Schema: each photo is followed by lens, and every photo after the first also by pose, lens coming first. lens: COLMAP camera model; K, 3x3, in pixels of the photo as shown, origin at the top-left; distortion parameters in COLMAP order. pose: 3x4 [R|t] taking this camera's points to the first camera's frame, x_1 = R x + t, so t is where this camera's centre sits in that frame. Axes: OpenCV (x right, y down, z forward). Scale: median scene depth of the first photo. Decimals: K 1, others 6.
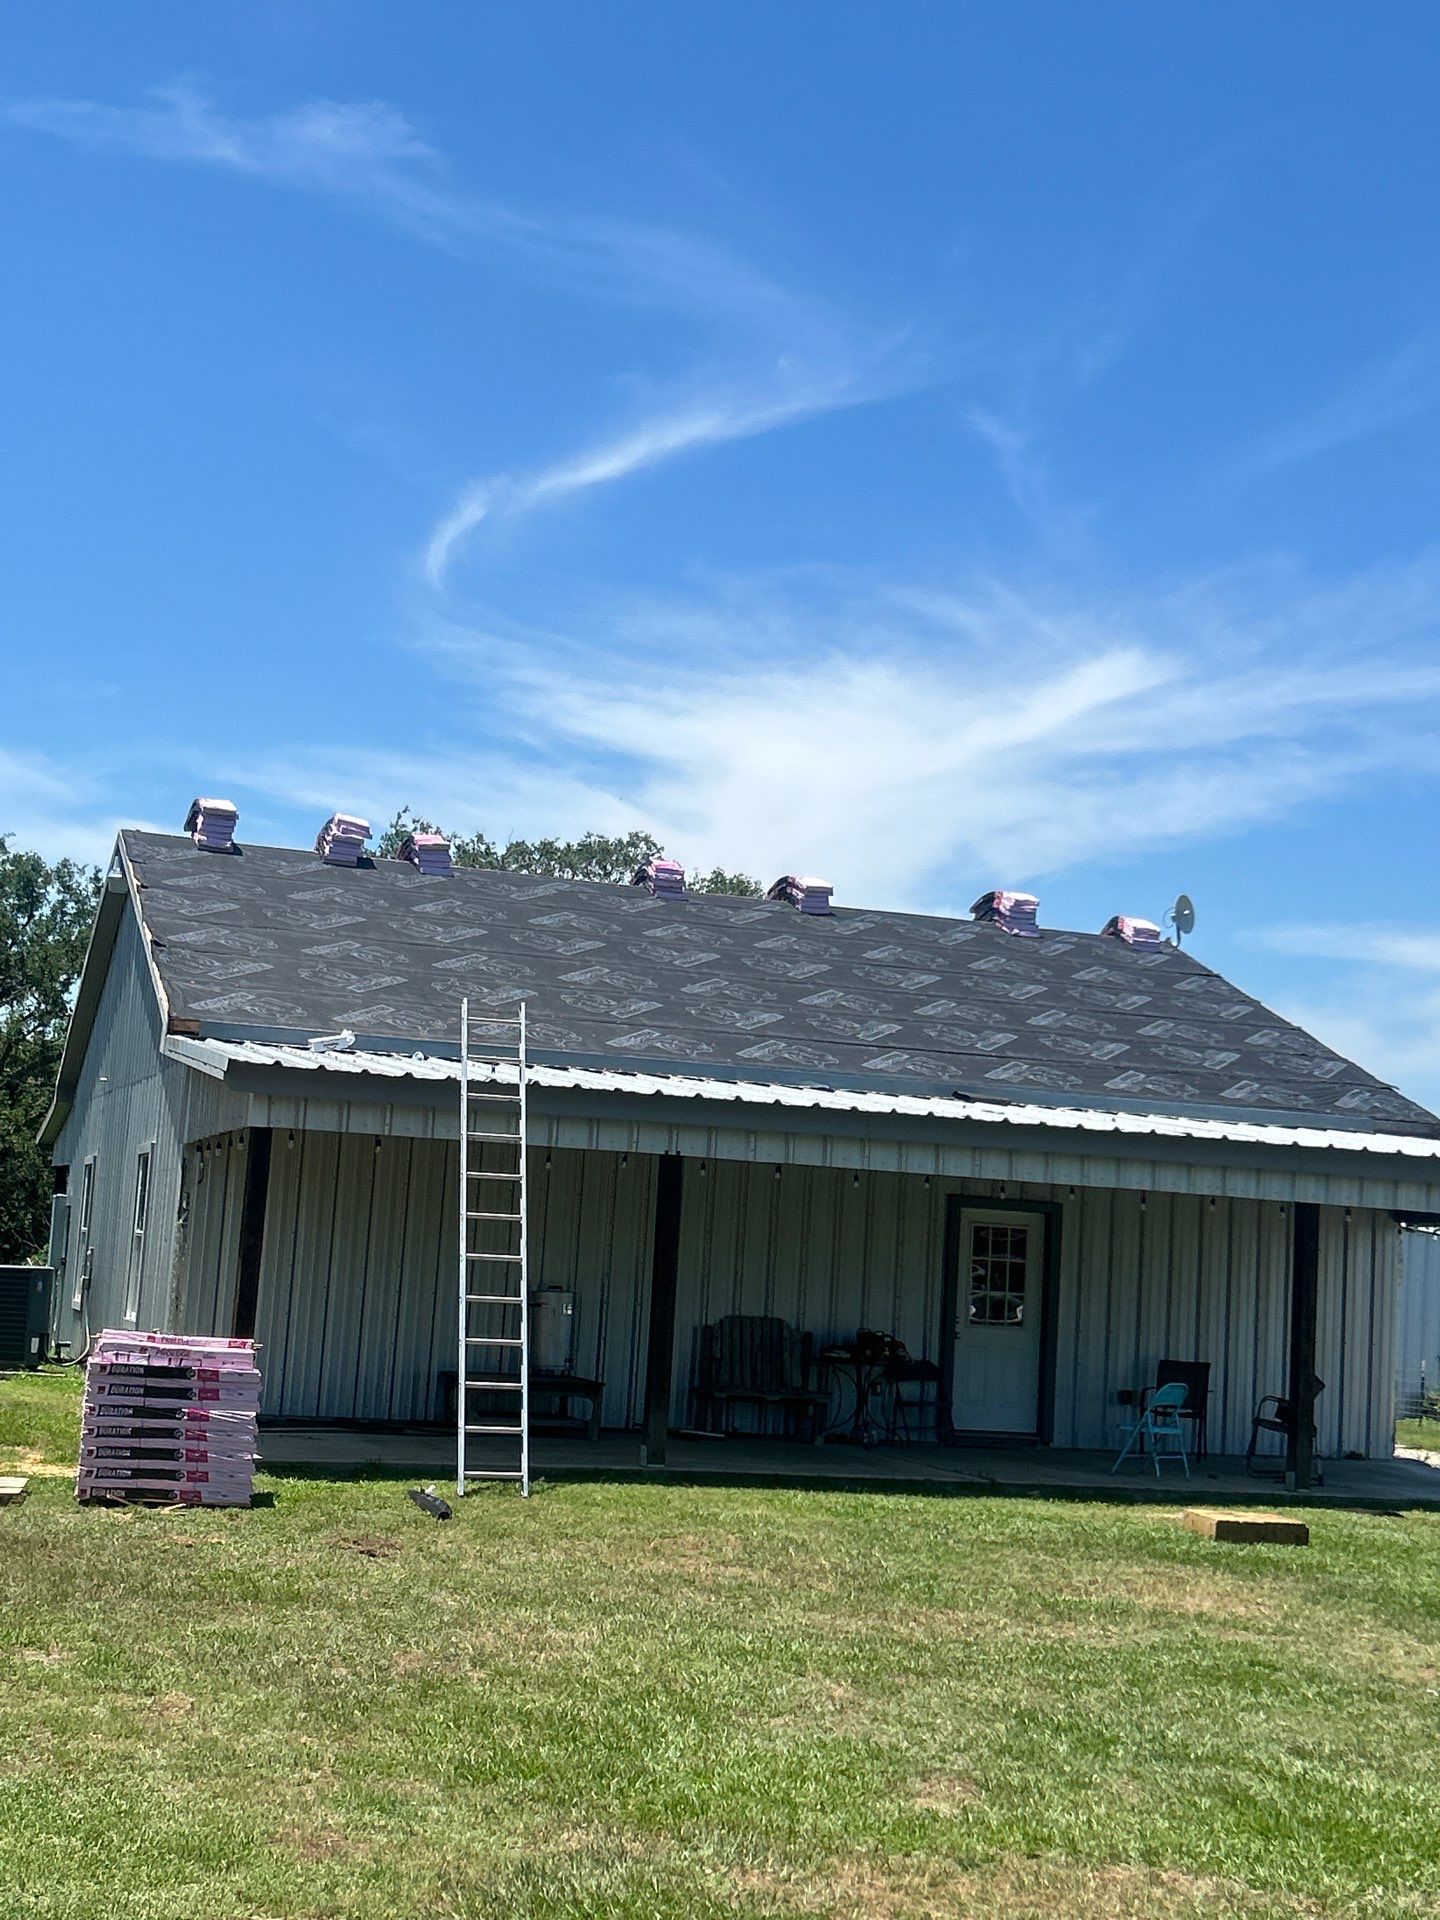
lens RADIAL K [[2884.1, 0, 843.4], [0, 2884.1, 955.9], [0, 0, 1]] dist [0.158834, -0.581312]
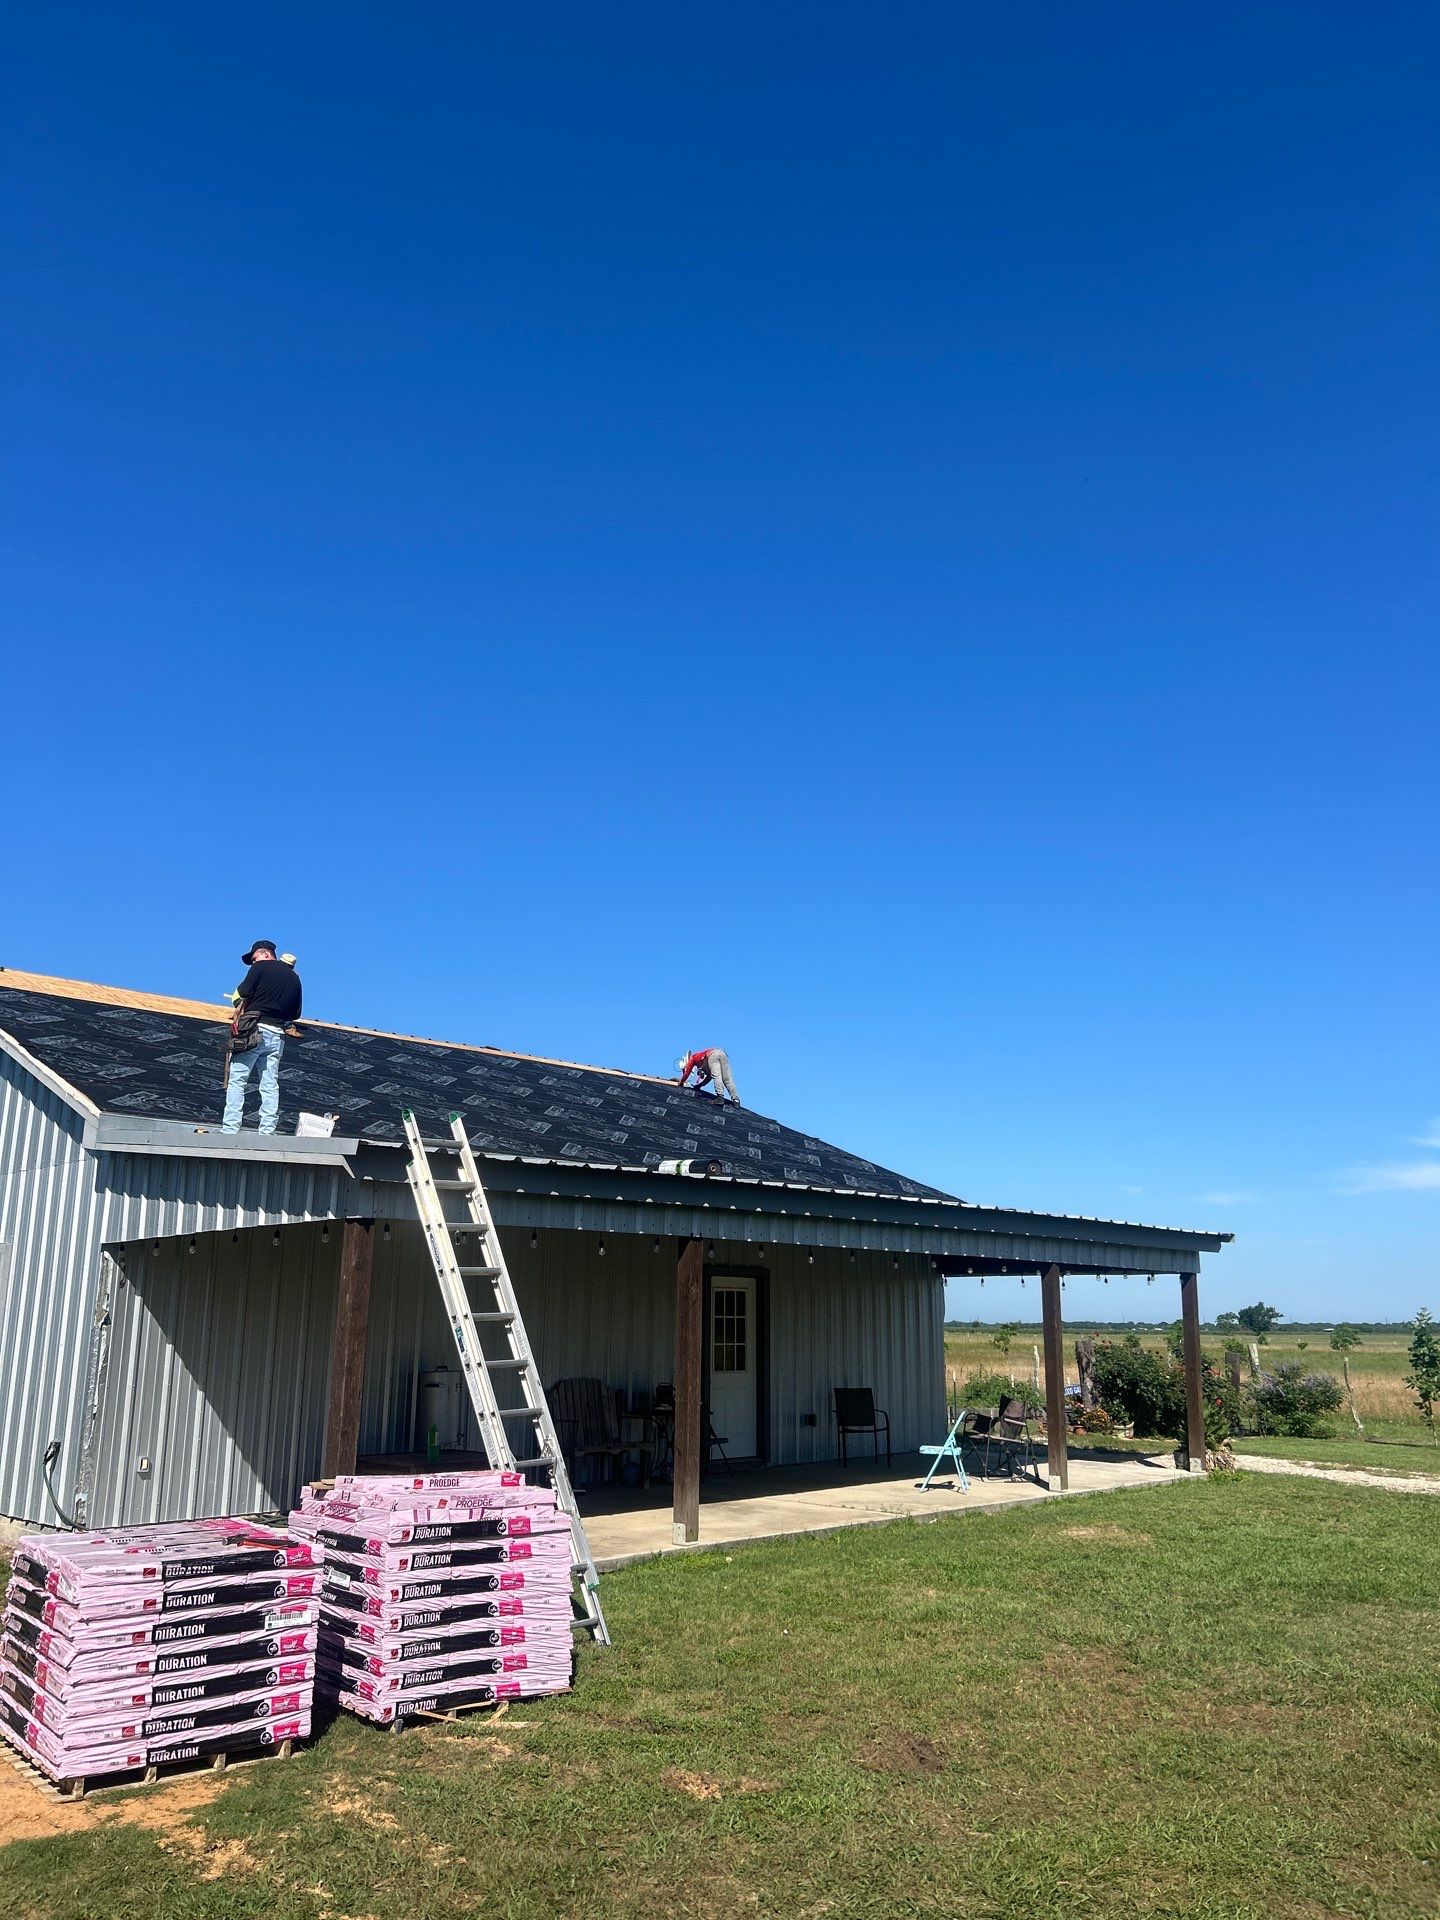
lens RADIAL K [[1469.8, 0, 702.5], [0, 1469.8, 954.8], [0, 0, 1]] dist [0.061590, -0.046451]
pose [[0.893759, 0.055828, 0.445060, -0.365422], [-0.002207, 0.992759, -0.120100, 0.035066], [-0.448543, 0.106358, 0.887410, 0.591433]]
